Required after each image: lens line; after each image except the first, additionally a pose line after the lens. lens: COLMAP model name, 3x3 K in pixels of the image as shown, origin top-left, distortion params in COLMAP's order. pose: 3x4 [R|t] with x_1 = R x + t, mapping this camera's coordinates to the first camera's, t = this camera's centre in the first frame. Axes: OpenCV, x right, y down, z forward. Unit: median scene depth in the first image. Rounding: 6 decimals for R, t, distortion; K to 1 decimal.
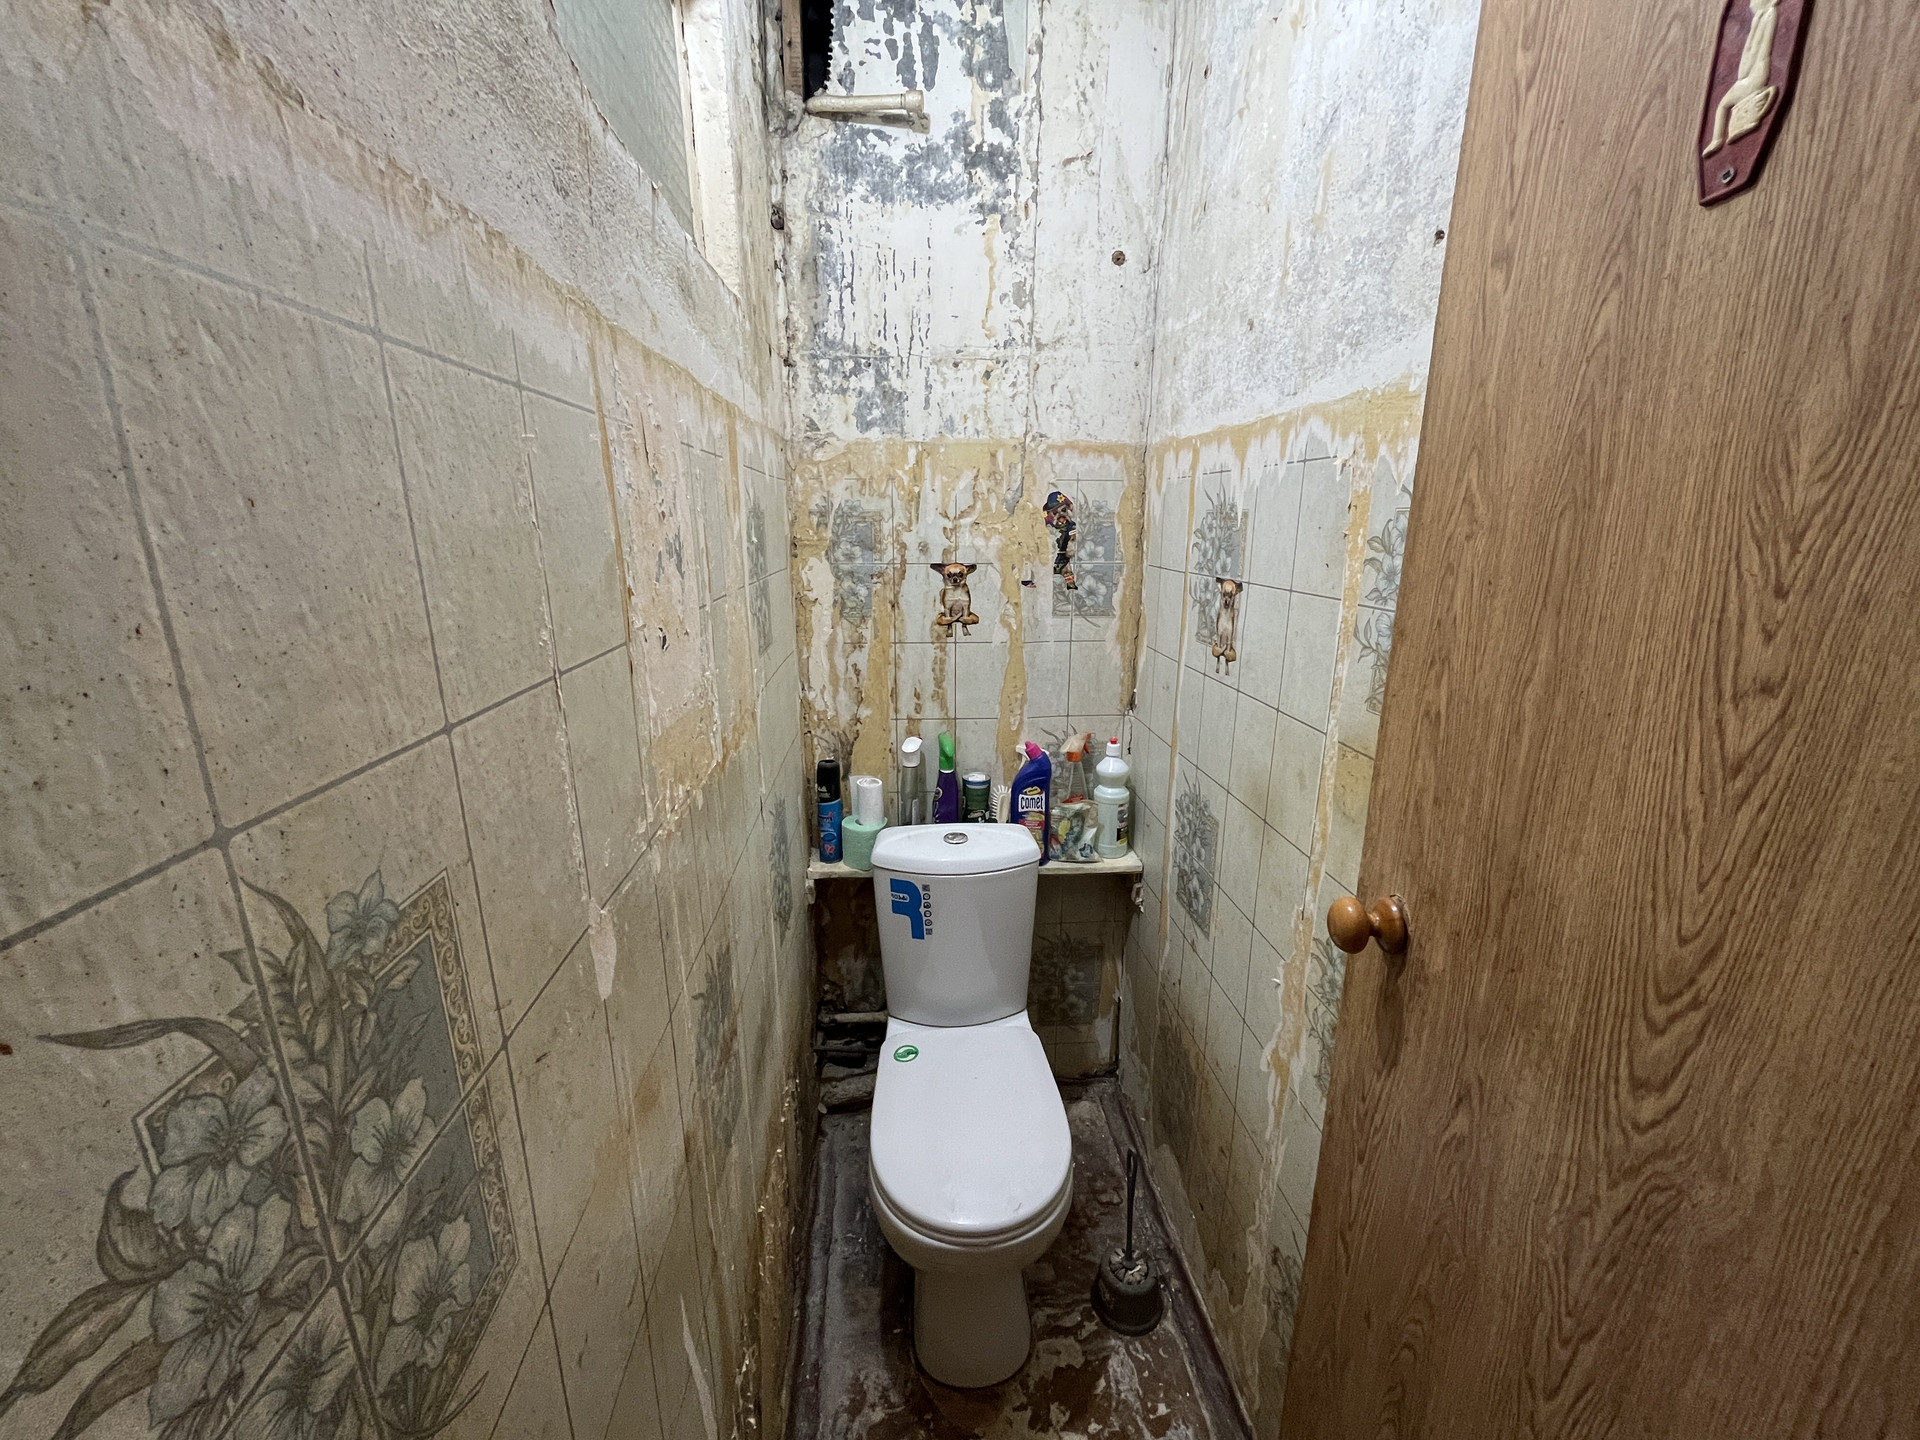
lens RADIAL K [[772.8, 0, 957.9], [0, 772.8, 717.7], [0, 0, 1]] dist [-0.000348, -0.000492]
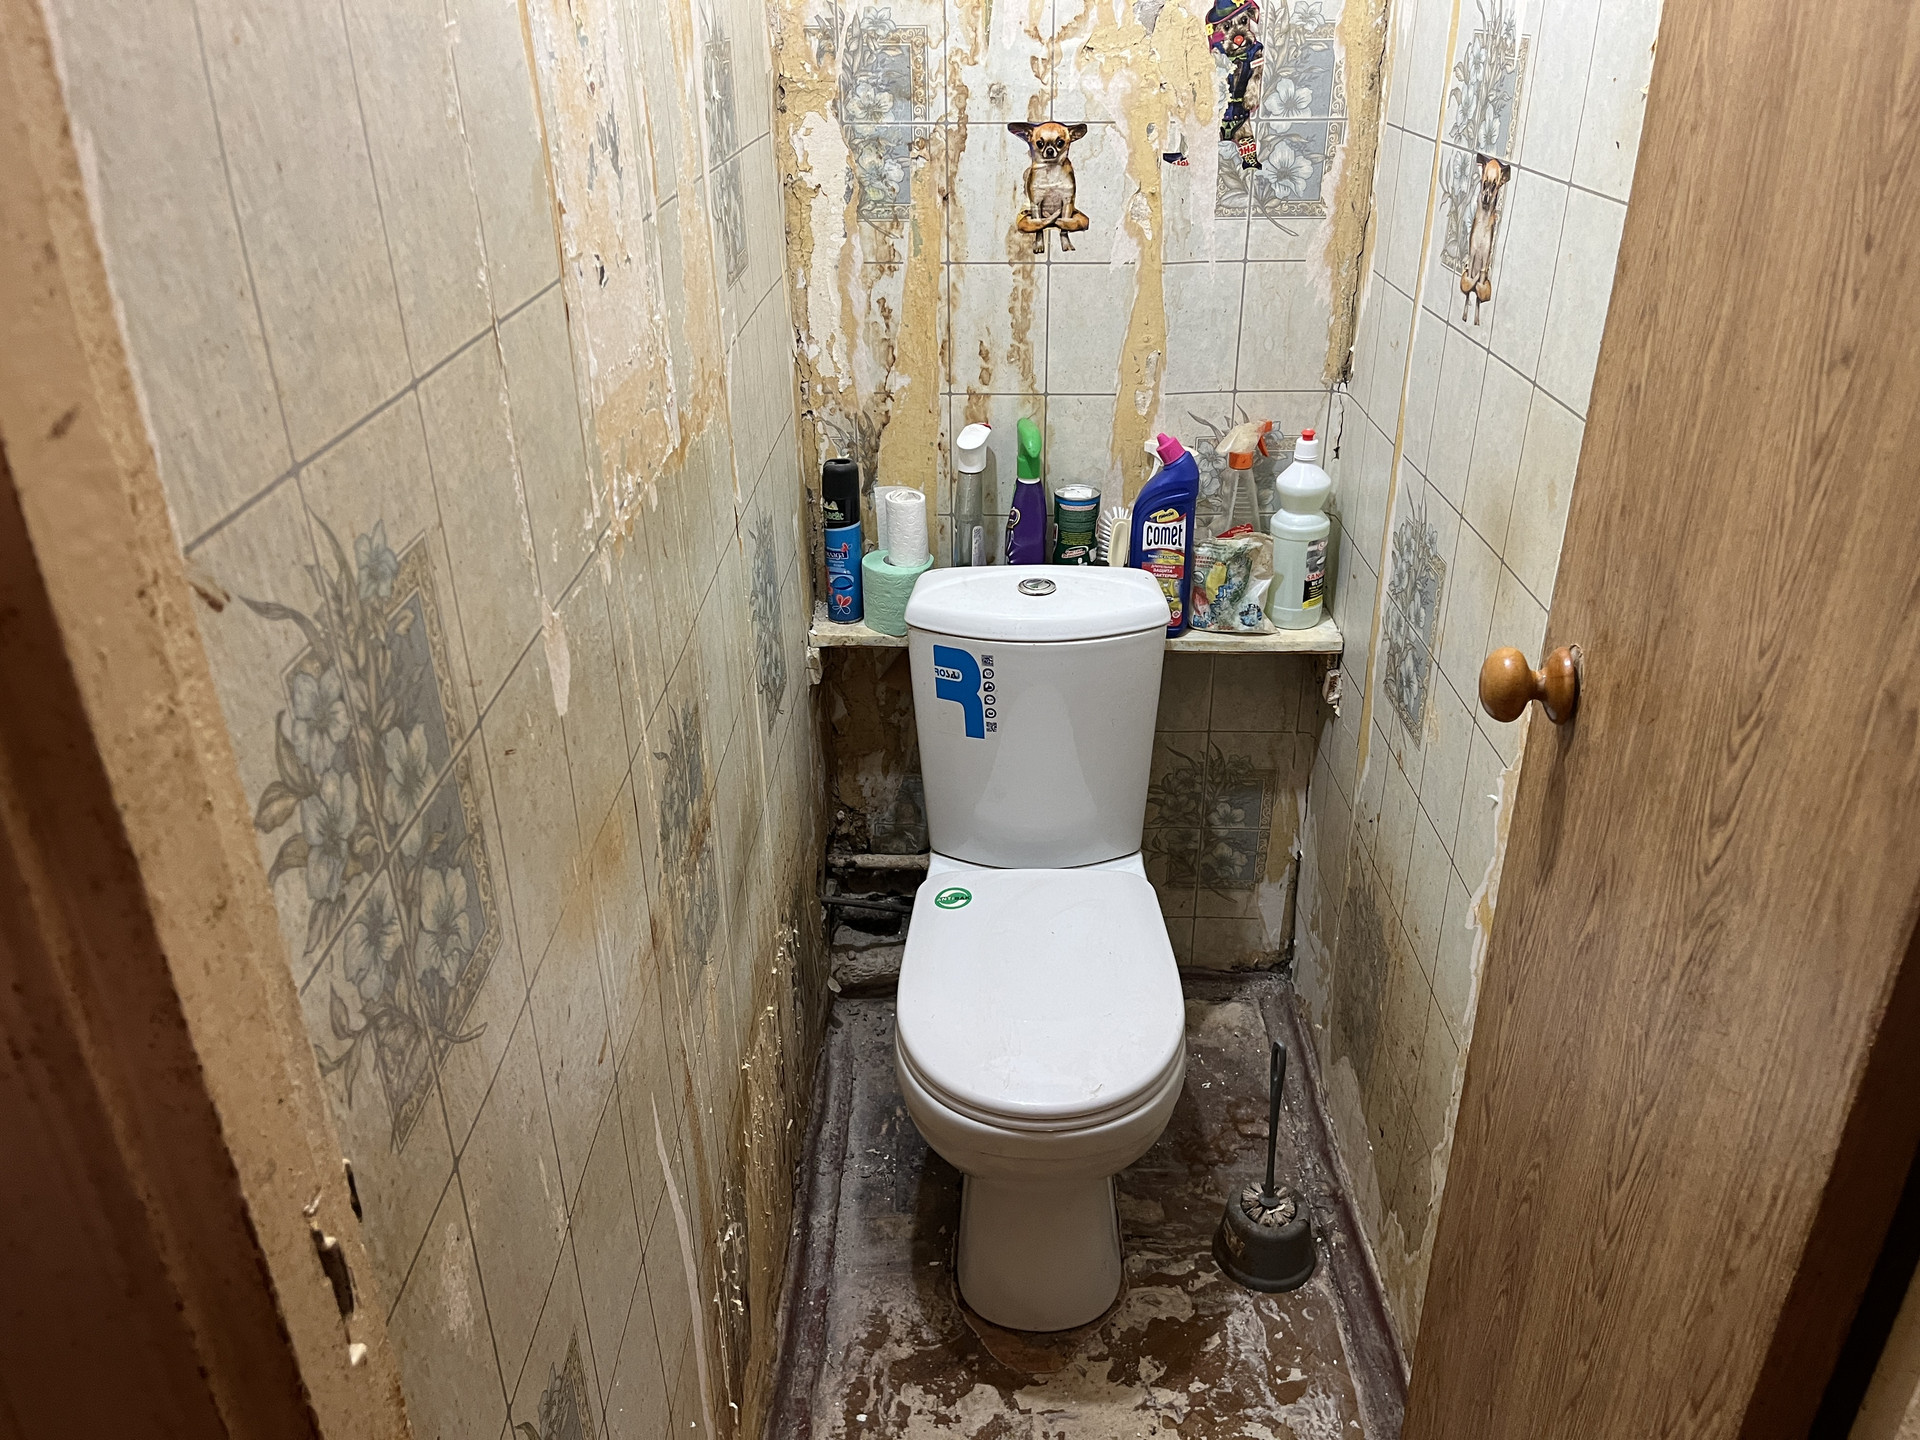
lens RADIAL K [[1472.7, 0, 966.5], [0, 1472.7, 721.7], [0, 0, 1]] dist [0.067692, -0.094655]
pose [[0.995333, 0.034514, -0.090112, 0.053318], [-0.014433, 0.976589, 0.214630, 0.004619], [0.095410, -0.212328, 0.972529, -0.214580]]
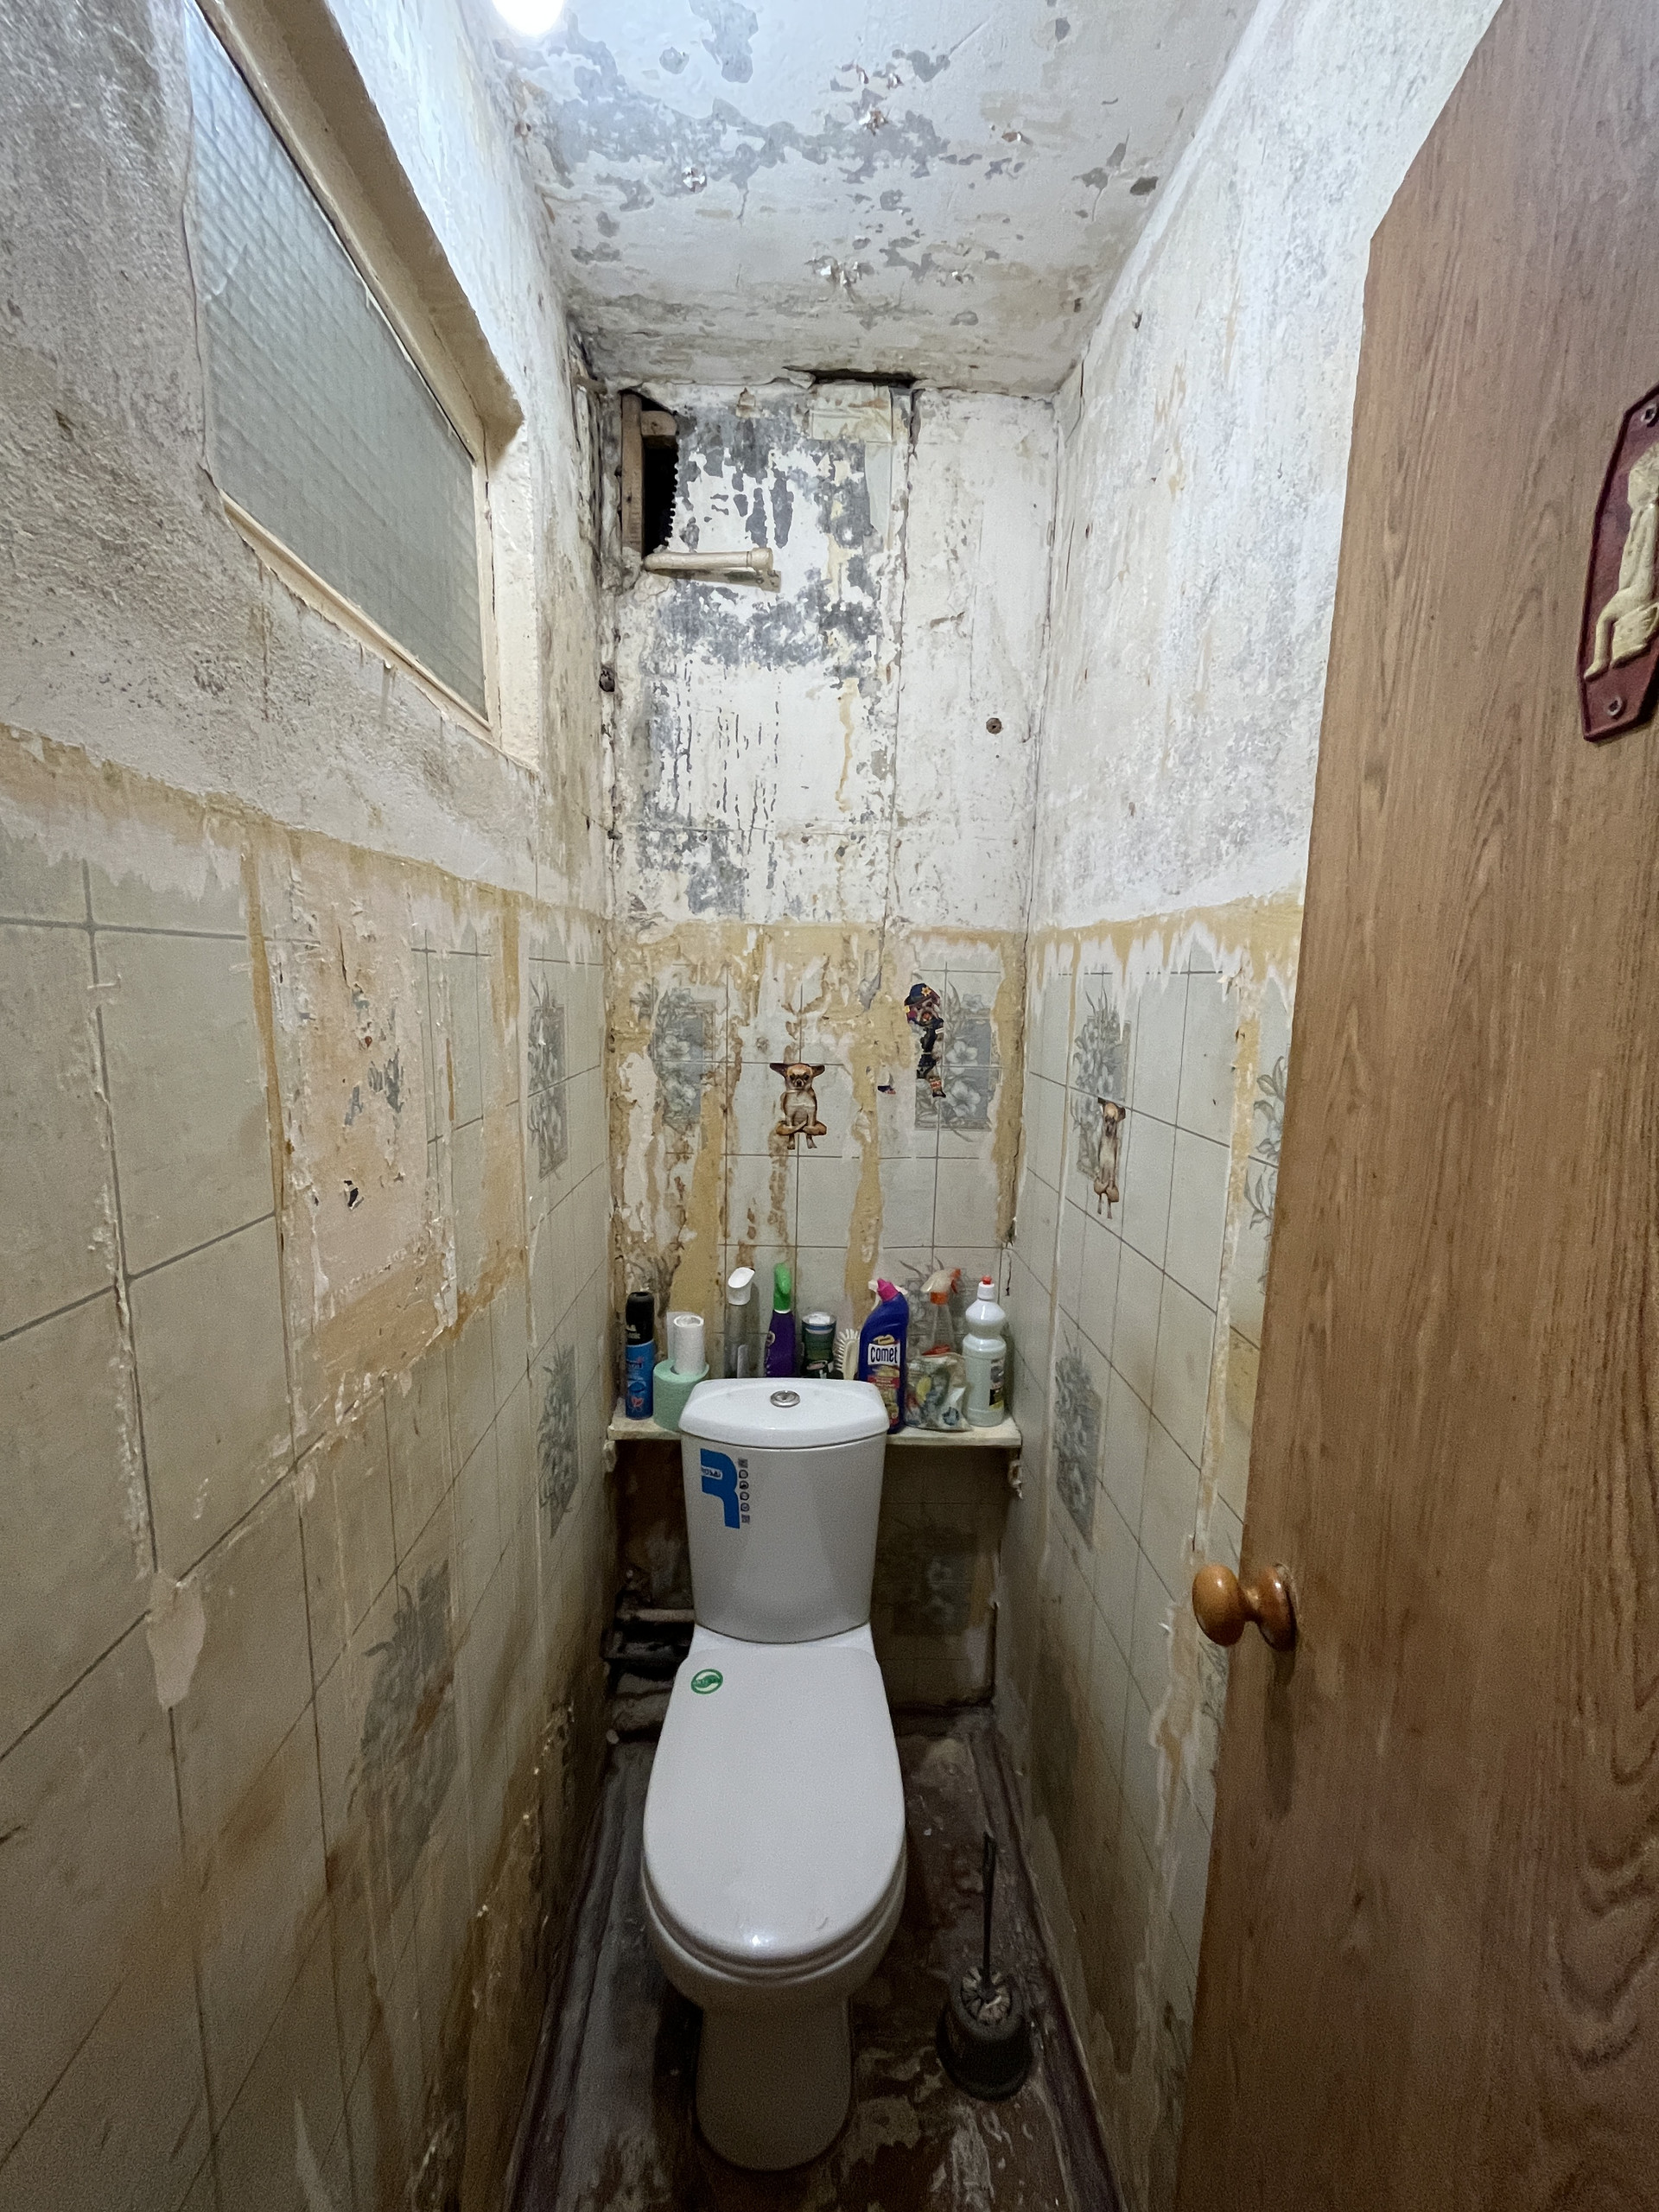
lens RADIAL K [[884.9, 0, 835.7], [0, 884.9, 1108.1], [0, 0, 1]] dist [-0.000618, -0.000369]
pose [[0.998951, 0.027798, -0.036391, 0.077093], [-0.031426, 0.994159, -0.103245, -0.055129], [0.033308, 0.104280, 0.993990, 0.043461]]
